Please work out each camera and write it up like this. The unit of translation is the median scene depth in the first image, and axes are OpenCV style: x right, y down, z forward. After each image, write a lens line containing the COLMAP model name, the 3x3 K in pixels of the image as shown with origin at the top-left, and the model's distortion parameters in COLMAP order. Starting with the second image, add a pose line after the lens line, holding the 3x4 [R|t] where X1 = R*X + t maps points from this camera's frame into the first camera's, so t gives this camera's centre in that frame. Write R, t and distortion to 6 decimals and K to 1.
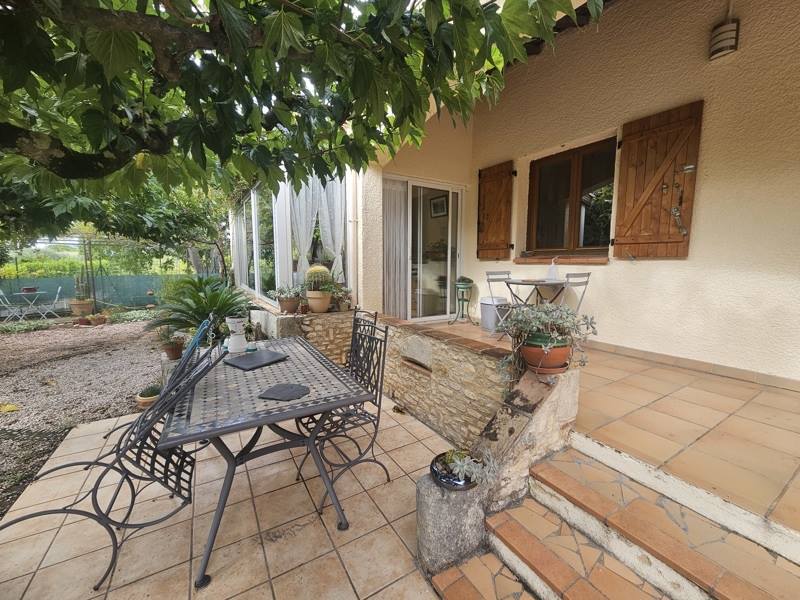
lens RADIAL K [[324.9, 0, 400.6], [0, 324.9, 298.2], [0, 0, 1]] dist [0.000244, 0.000016]
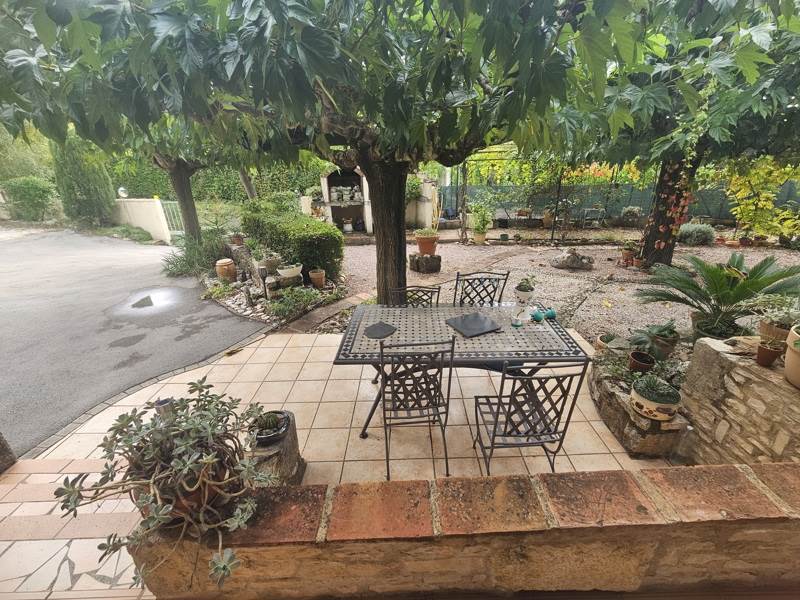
lens RADIAL K [[324.9, 0, 404.1], [0, 324.9, 300.1], [0, 0, 1]] dist [0.000244, 0.000016]
pose [[-0.506285, 0.329622, -0.796885, 0.311716], [-0.088962, 0.899174, 0.428453, -0.192348], [0.857765, 0.287812, -0.425914, 0.742253]]
